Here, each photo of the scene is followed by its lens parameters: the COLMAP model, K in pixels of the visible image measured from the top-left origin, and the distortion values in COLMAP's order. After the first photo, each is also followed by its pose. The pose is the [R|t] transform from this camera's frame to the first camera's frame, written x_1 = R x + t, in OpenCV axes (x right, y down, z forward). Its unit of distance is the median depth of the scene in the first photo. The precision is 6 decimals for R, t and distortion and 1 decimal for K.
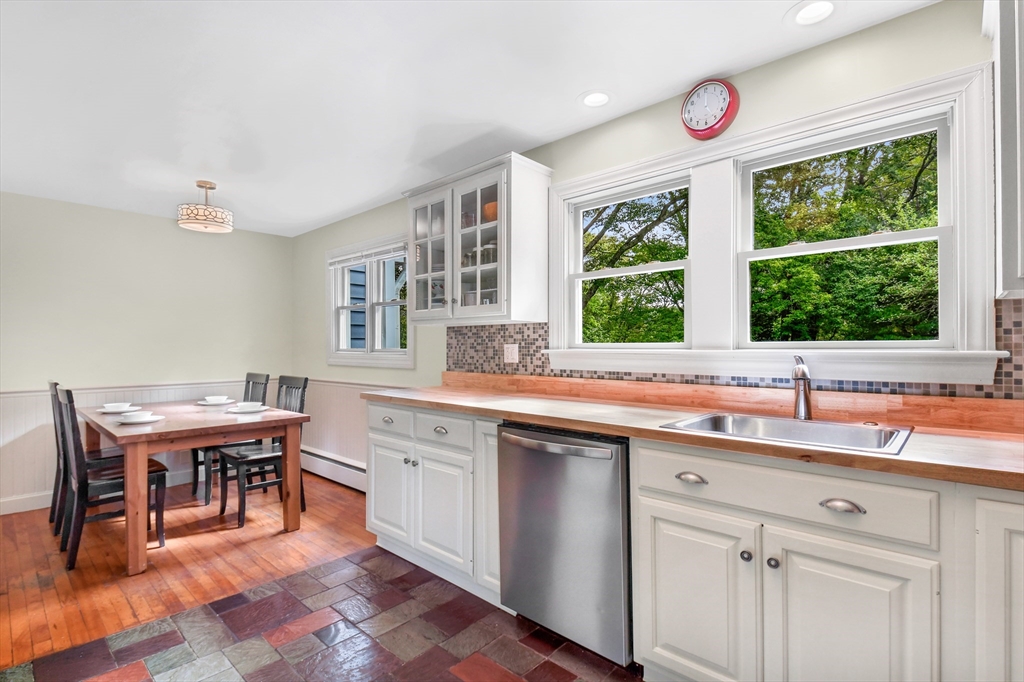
lens RADIAL K [[486.3, 0, 513.5], [0, 486.3, 341.1], [0, 0, 1]] dist [-0.014242, -0.000875]
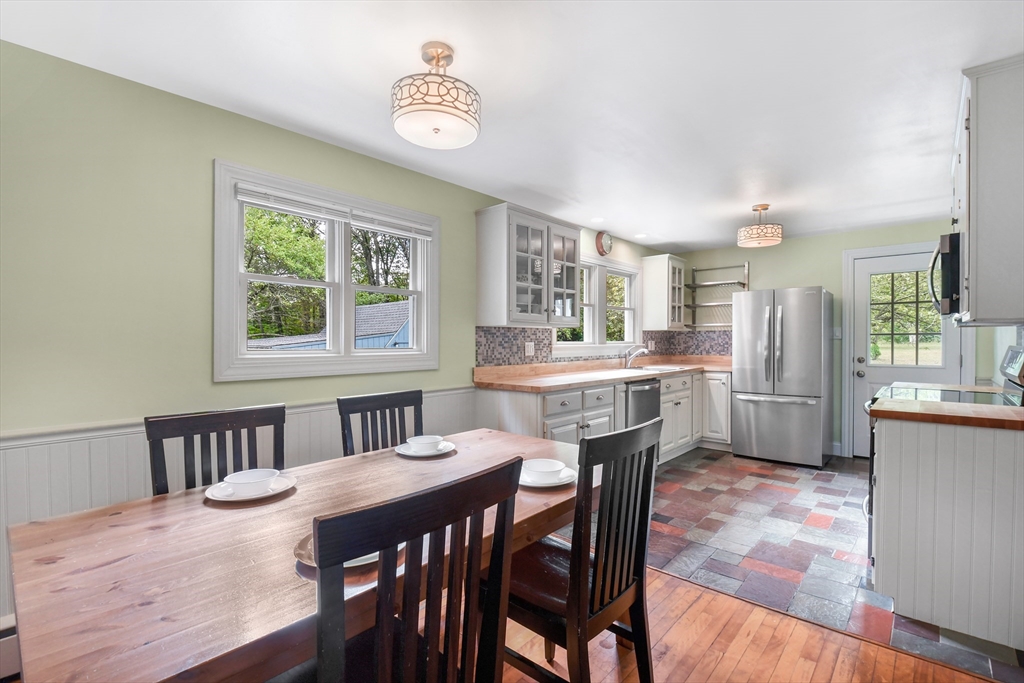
lens RADIAL K [[465.5, 0, 516.6], [0, 465.5, 344.1], [0, 0, 1]] dist [-0.006757, -0.000574]
pose [[-0.021657, -0.007358, 0.999738, -1.411083], [-0.009236, 0.999932, 0.007159, 0.002650], [-0.999723, -0.009078, -0.021723, 1.117371]]
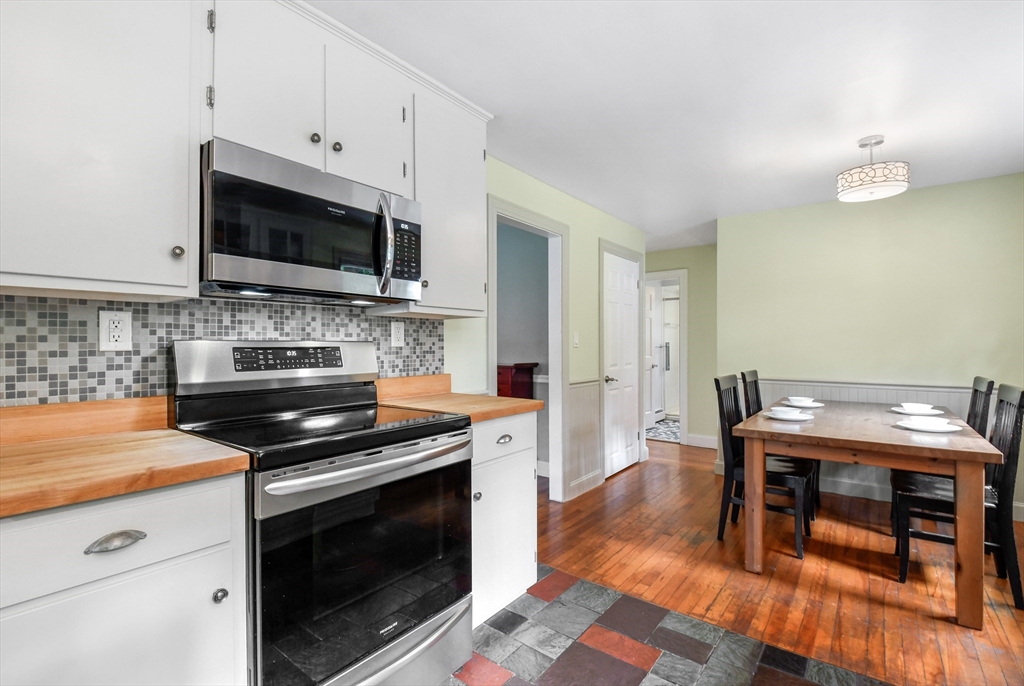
lens RADIAL K [[473.5, 0, 511.1], [0, 473.5, 339.8], [0, 0, 1]] dist [-0.014635, -0.001228]
pose [[0.088597, 0.000293, -0.996068, 0.116407], [0.008274, 0.999965, 0.001030, 0.006280], [0.996033, -0.008333, 0.088591, 0.396873]]
